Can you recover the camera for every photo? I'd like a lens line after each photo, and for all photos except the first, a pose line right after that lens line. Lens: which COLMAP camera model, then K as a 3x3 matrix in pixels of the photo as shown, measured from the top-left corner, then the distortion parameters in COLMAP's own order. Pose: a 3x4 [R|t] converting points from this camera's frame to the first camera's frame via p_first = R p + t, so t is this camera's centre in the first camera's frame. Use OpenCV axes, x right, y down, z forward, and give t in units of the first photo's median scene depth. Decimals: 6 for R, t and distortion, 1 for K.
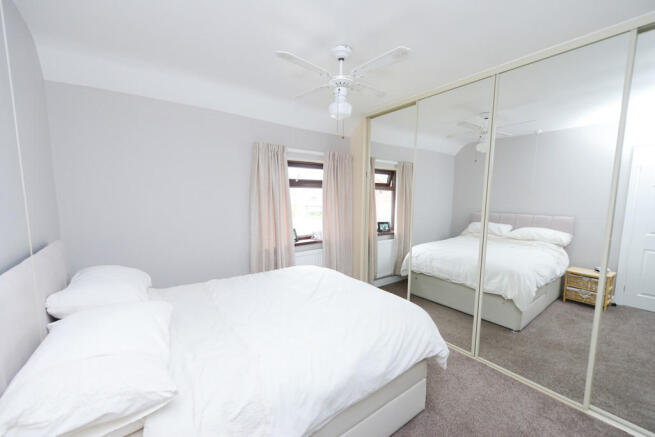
lens RADIAL K [[262.8, 0, 324.2], [0, 262.8, 221.7], [0, 0, 1]] dist [-0.013746, 0.000006]
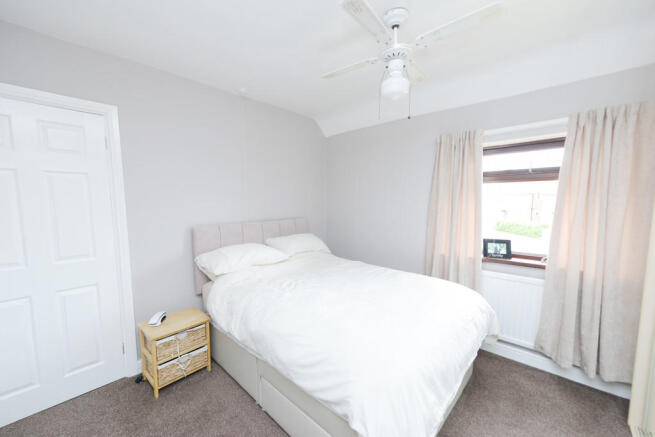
lens RADIAL K [[262.8, 0, 324.2], [0, 262.8, 221.7], [0, 0, 1]] dist [-0.013746, 0.000006]
pose [[0.153227, 0.089664, -0.984115, 0.620183], [-0.086635, 0.993259, 0.077008, -0.041681], [0.984386, 0.073459, 0.159962, 0.491020]]
